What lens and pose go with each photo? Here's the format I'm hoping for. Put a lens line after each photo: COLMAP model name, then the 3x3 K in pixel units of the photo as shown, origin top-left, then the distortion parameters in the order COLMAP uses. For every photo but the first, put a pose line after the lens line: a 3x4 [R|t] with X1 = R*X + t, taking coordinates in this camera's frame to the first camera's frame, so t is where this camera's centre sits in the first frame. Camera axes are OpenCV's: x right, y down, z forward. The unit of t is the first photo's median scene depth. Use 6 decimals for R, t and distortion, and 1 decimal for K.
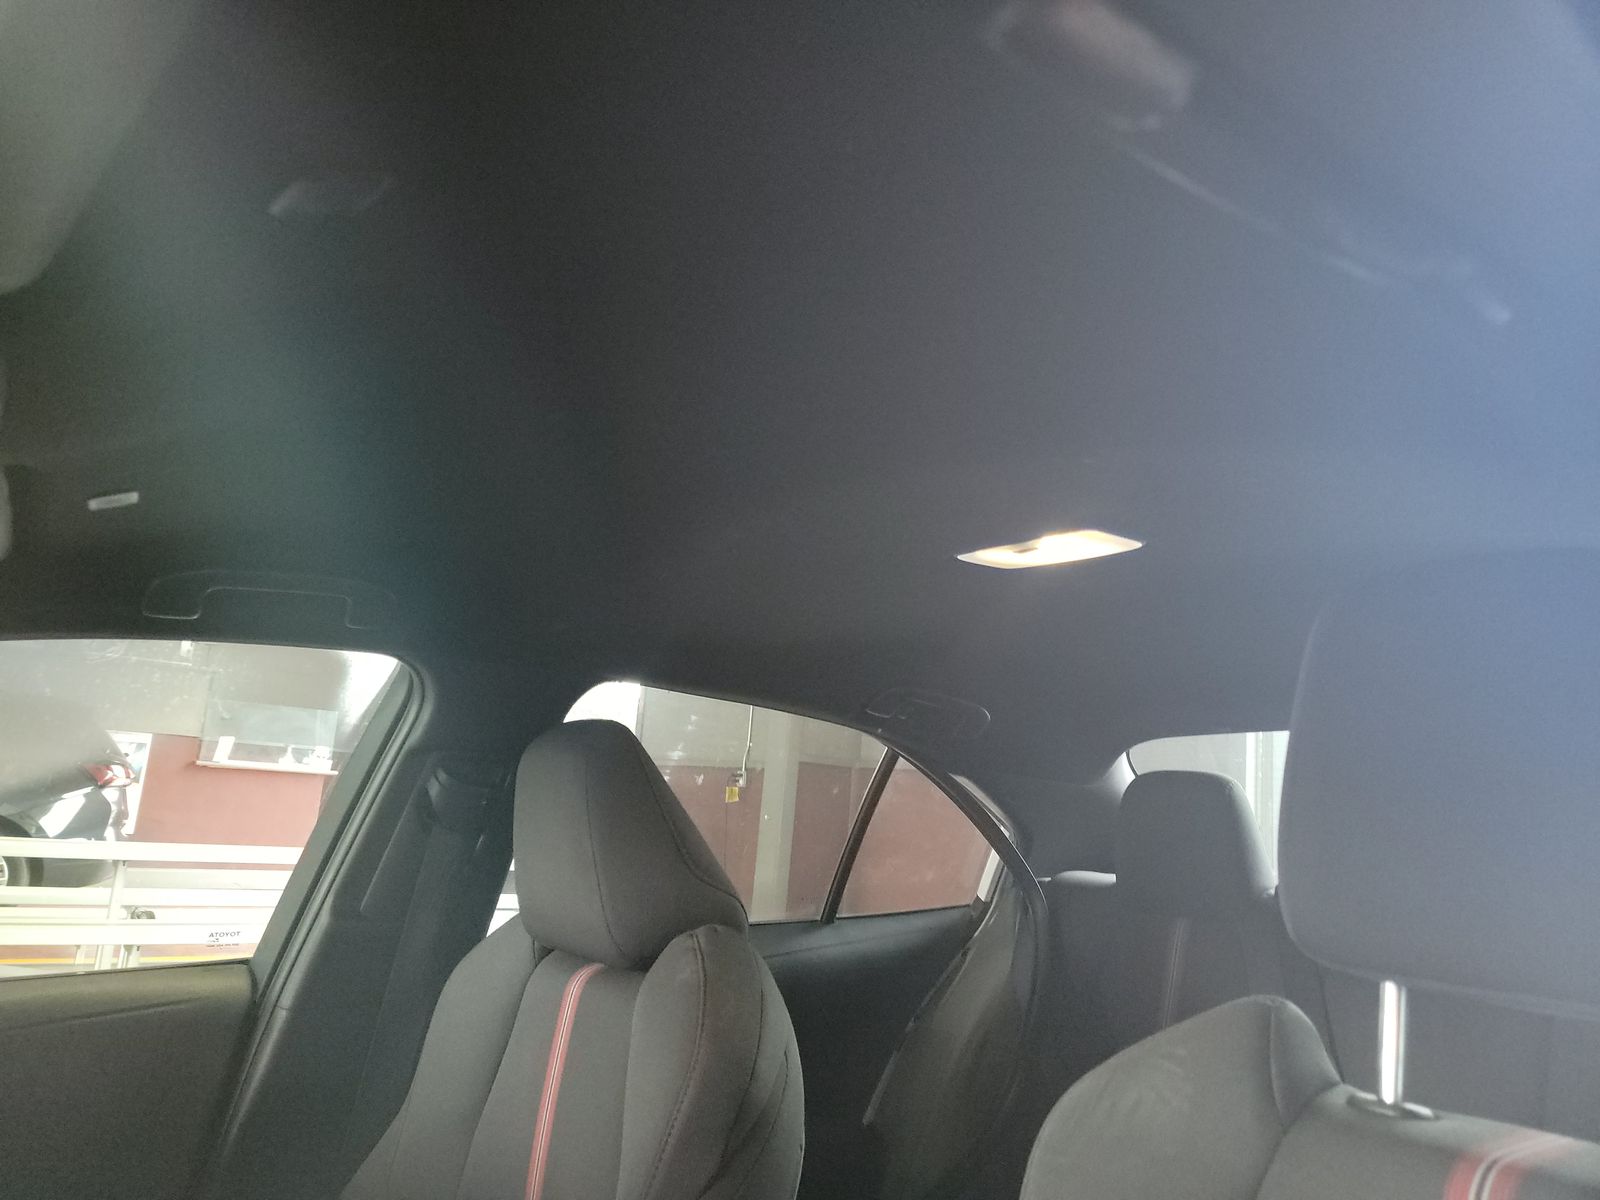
lens RADIAL K [[1086.0, 0, 800.0], [0, 1086.0, 600.0], [0, 0, 1]] dist [0.097647, -0.092180]
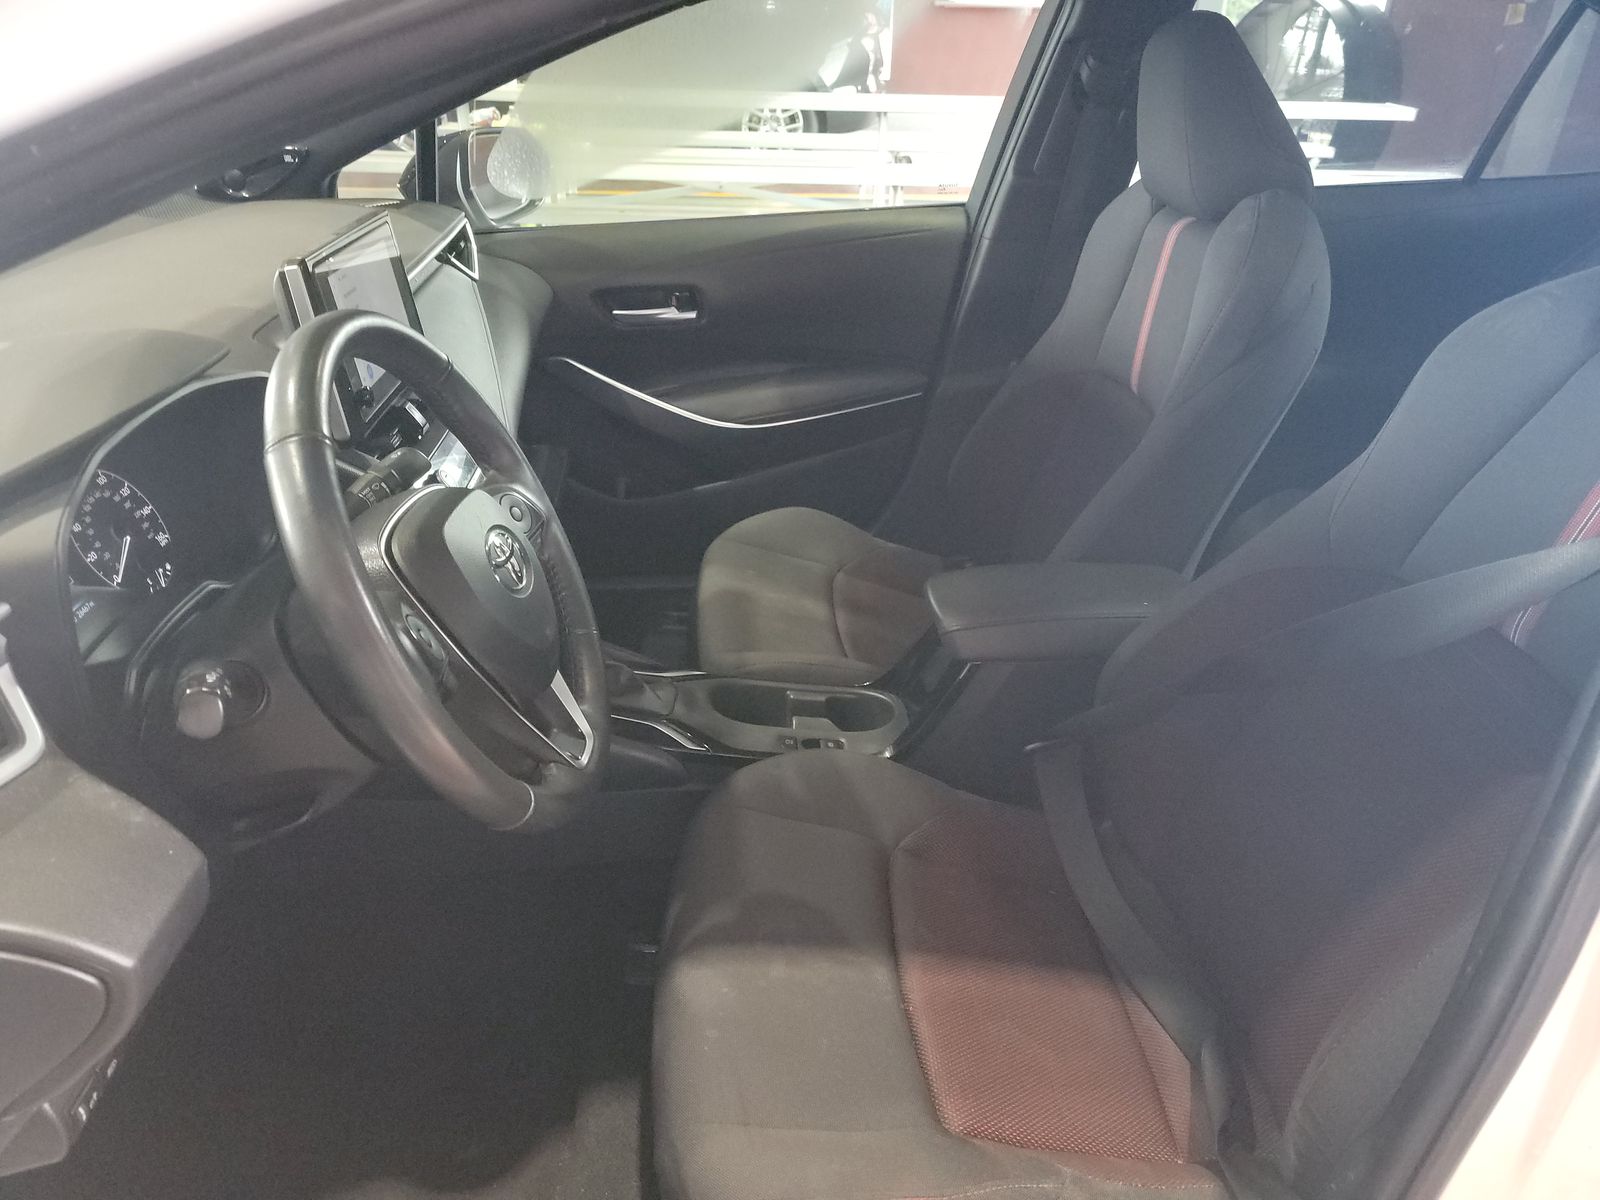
lens RADIAL K [[1107.3, 0, 794.4], [0, 1107.3, 589.7], [0, 0, 1]] dist [0.035208, -0.007790]
pose [[0.820583, 0.213890, -0.529995, 0.148181], [0.147500, 0.816660, 0.557952, -0.080095], [0.552166, -0.536020, 0.638589, -0.237418]]
